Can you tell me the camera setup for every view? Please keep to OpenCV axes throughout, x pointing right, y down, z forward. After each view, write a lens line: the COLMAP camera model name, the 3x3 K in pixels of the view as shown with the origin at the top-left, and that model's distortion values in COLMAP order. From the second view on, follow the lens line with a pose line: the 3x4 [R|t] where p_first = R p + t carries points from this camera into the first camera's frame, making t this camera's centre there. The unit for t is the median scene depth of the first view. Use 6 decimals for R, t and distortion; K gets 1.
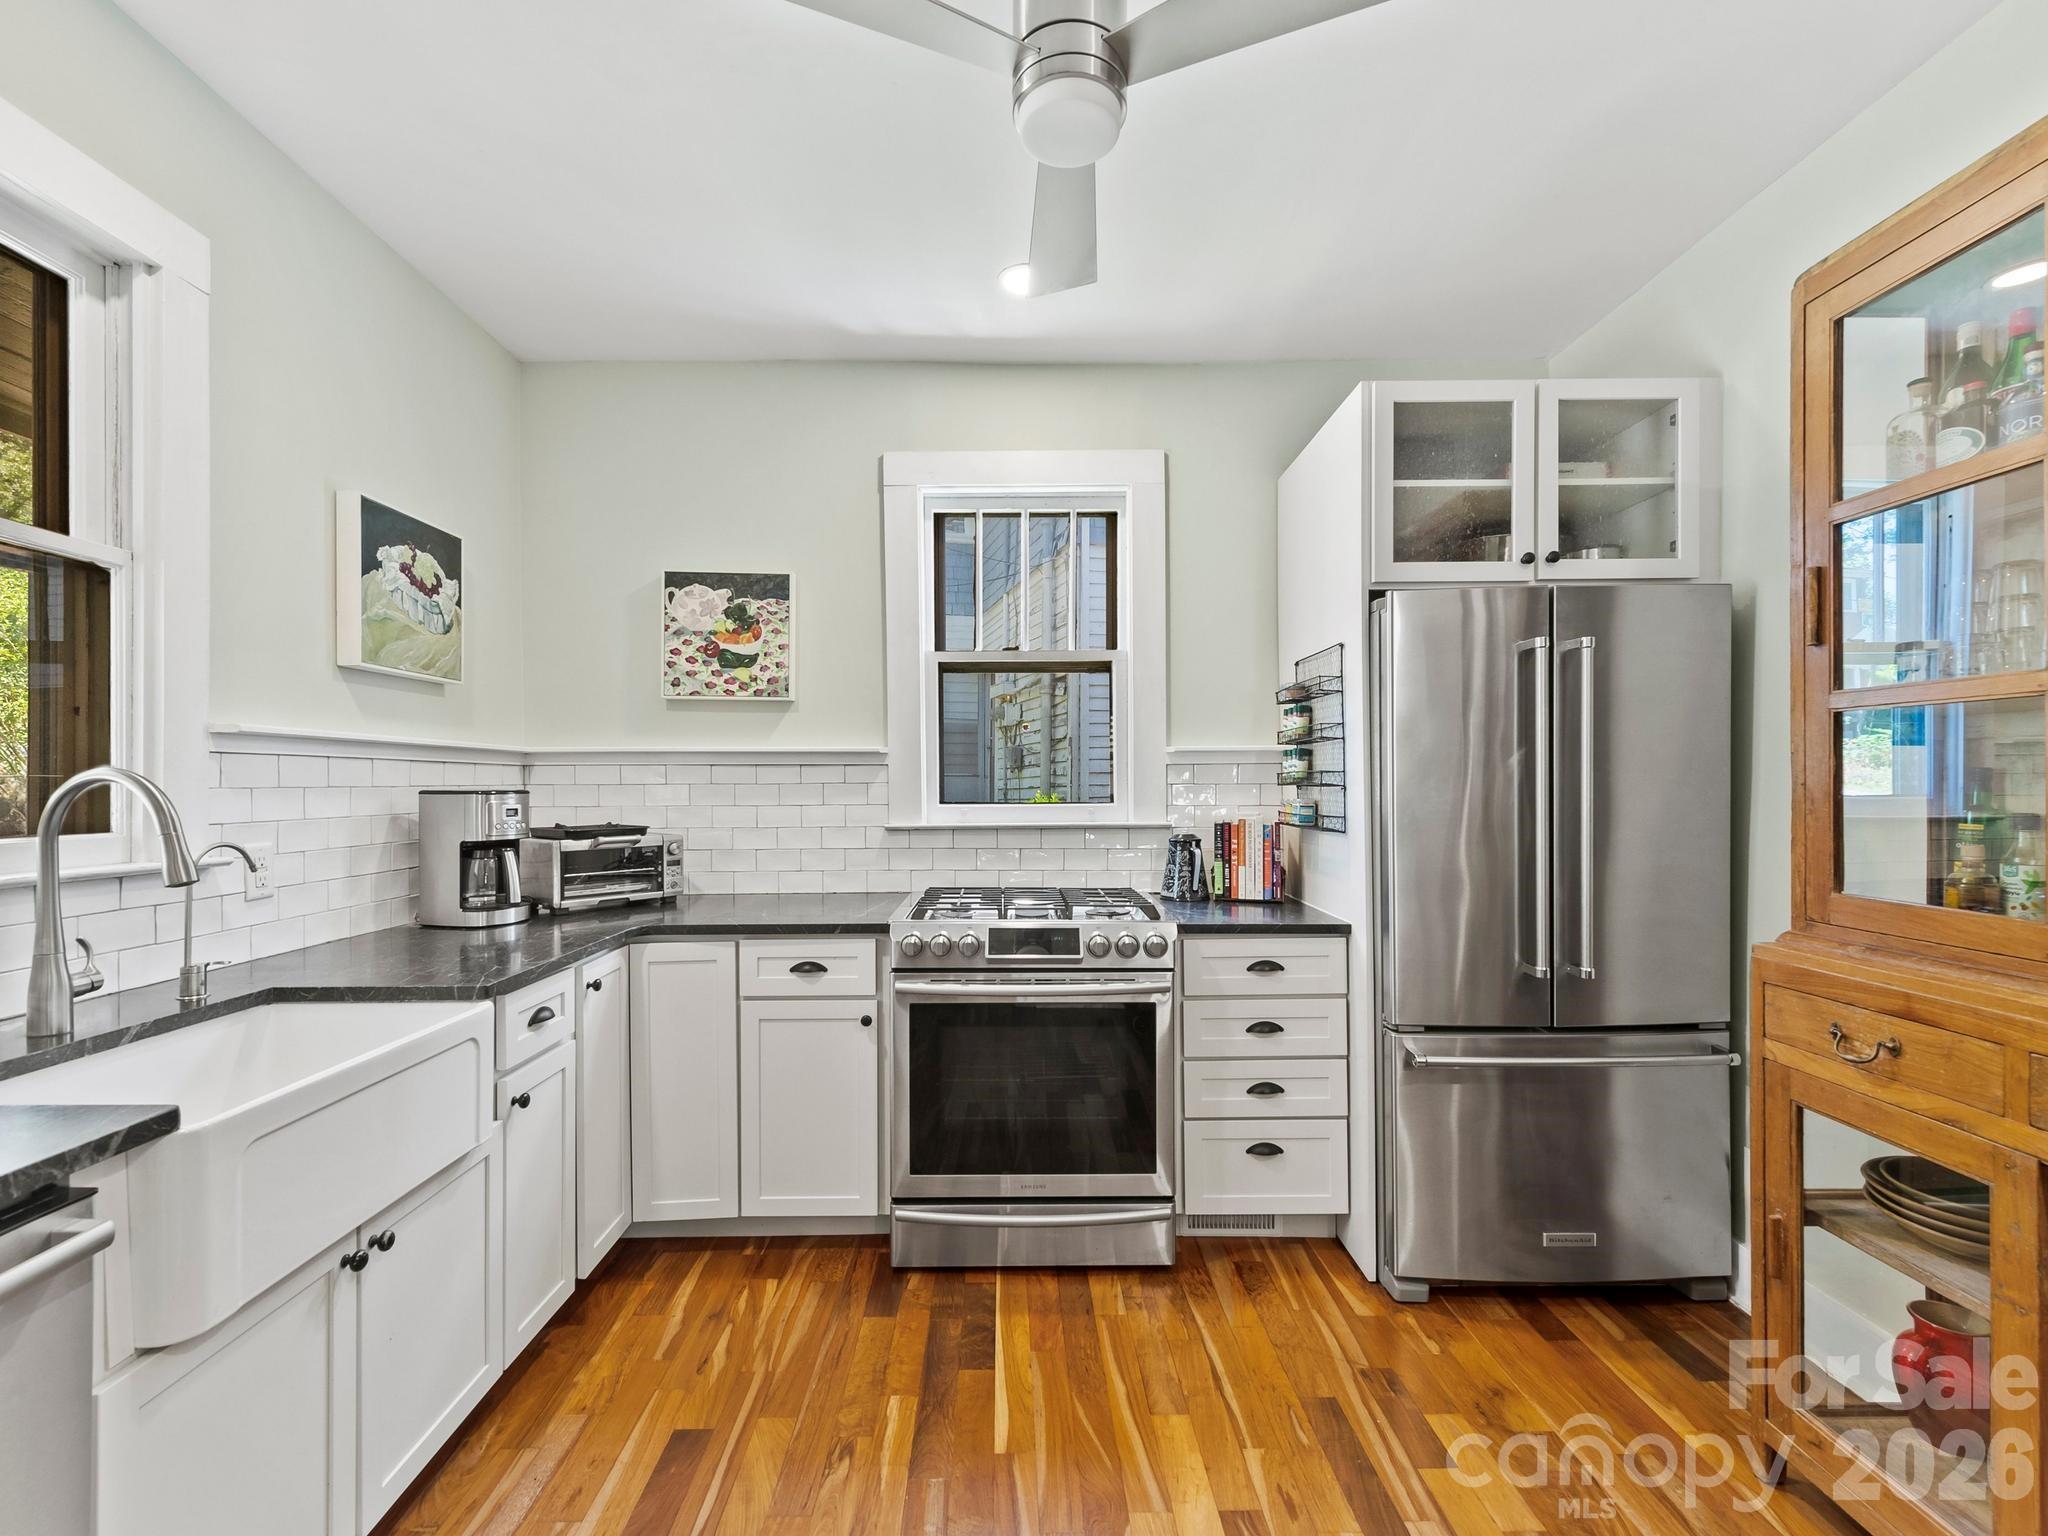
lens RADIAL K [[920.7, 0, 1023.0], [0, 920.7, 788.1], [0, 0, 1]] dist [0.011754, -0.006210]
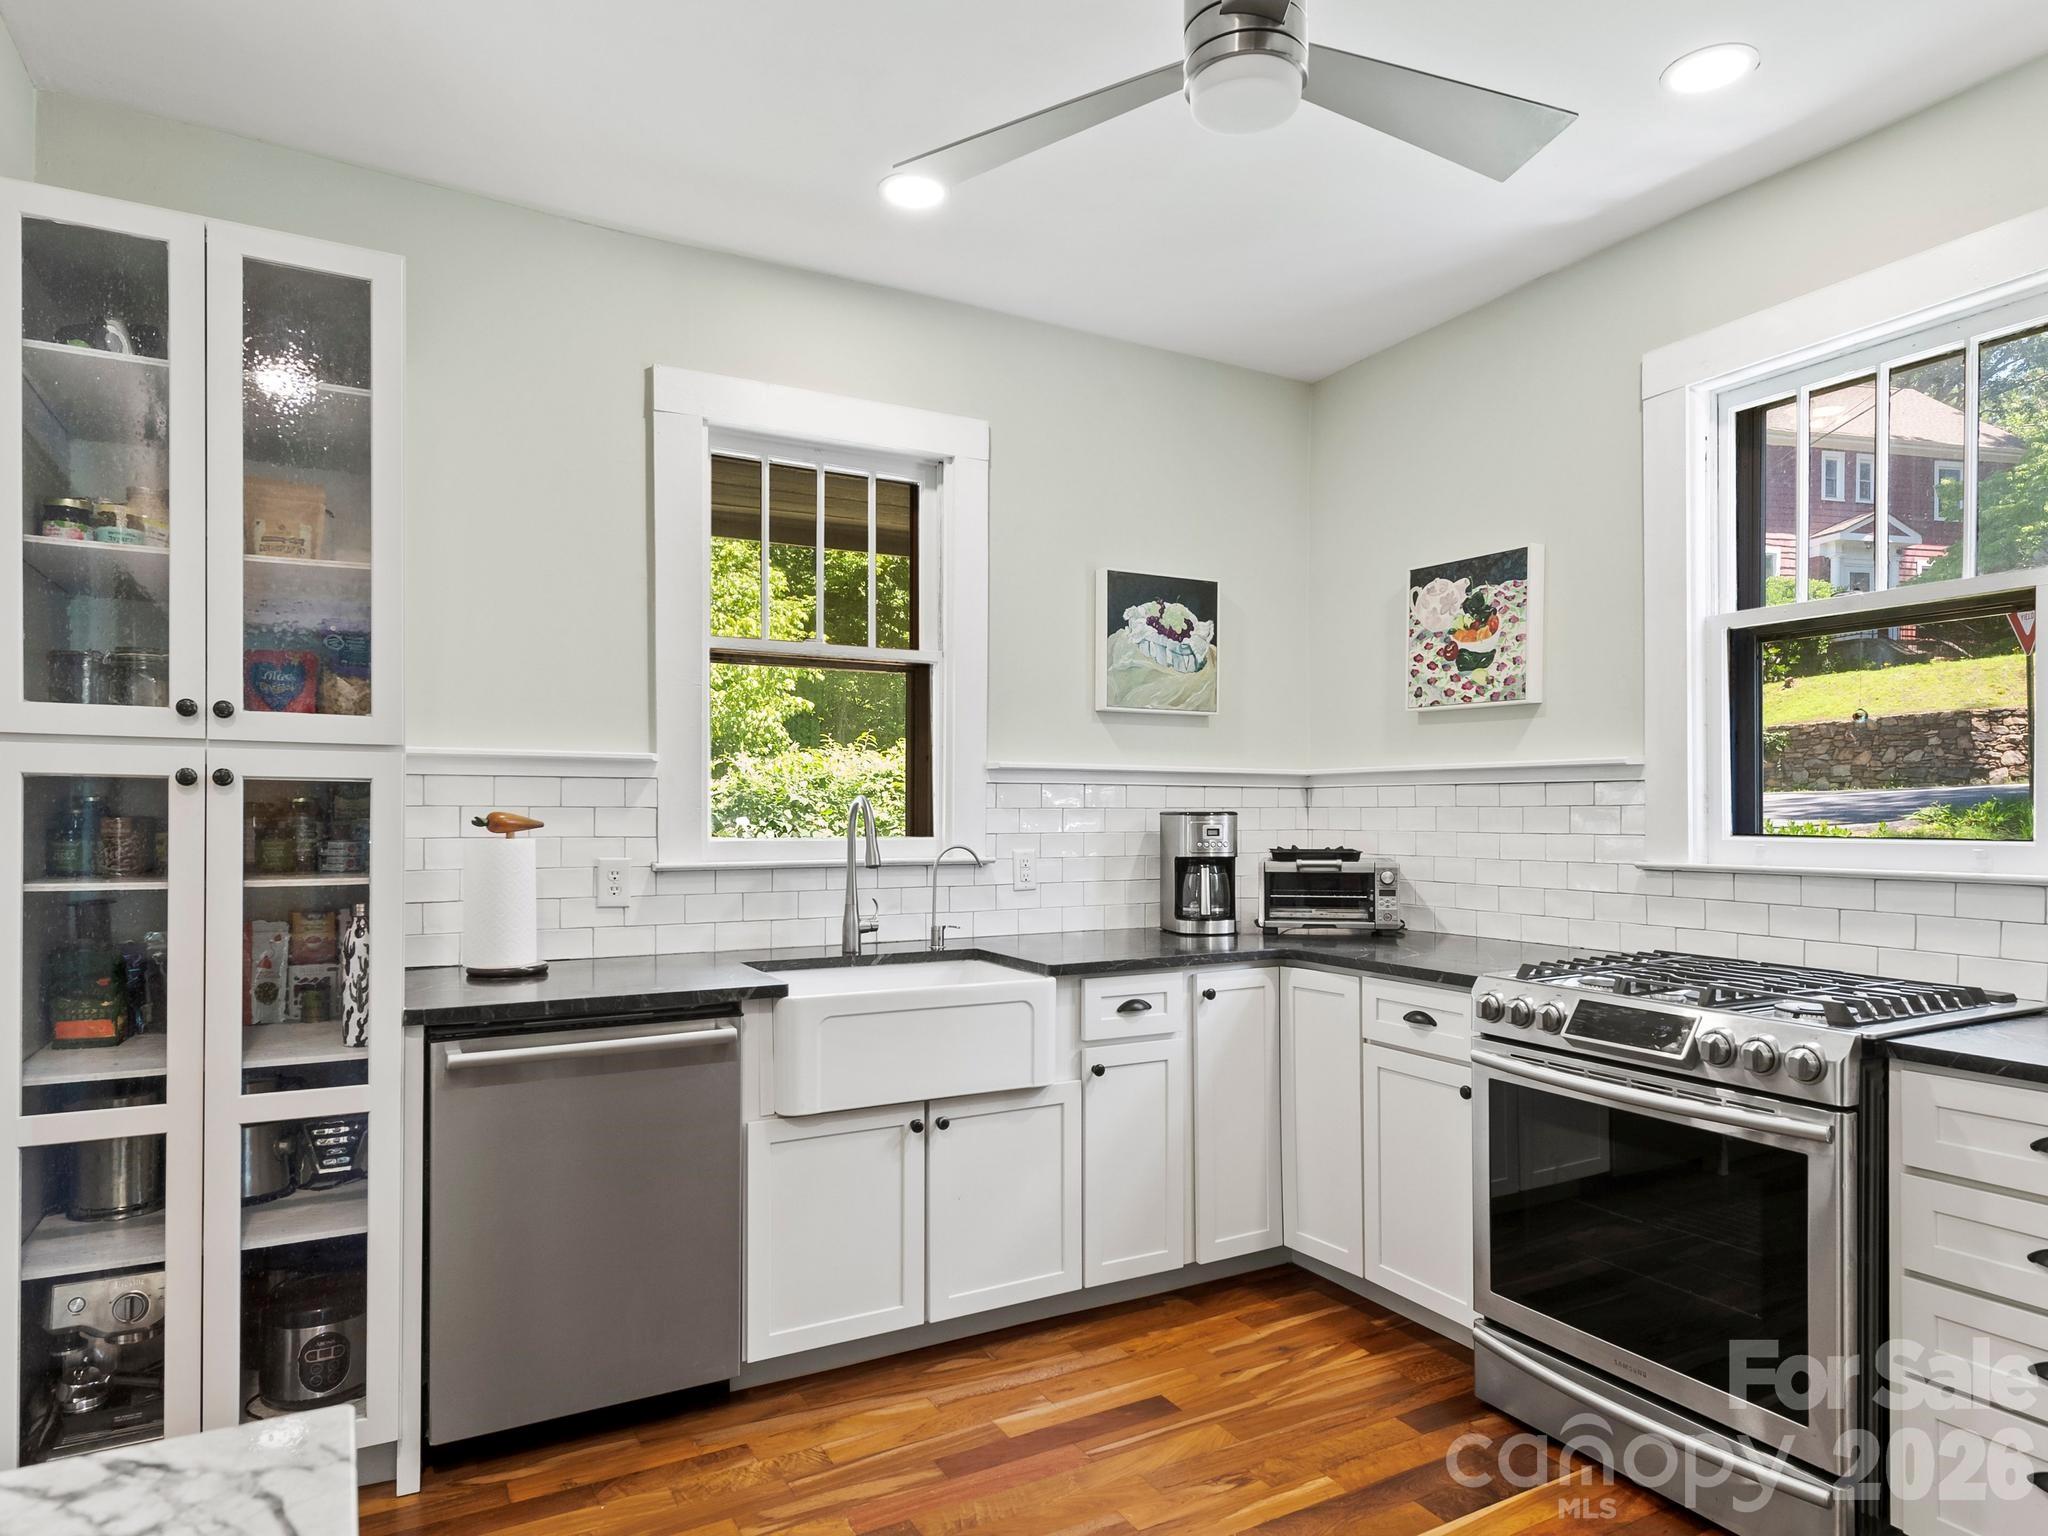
lens RADIAL K [[1224.0, 0, 1004.3], [0, 1224.0, 815.1], [0, 0, 1]] dist [0.016818, -0.010937]
pose [[0.457003, 0.007237, -0.889436, 0.612639], [-0.006061, 0.999969, 0.005022, 0.000597], [0.889445, 0.003096, 0.457032, 0.124908]]
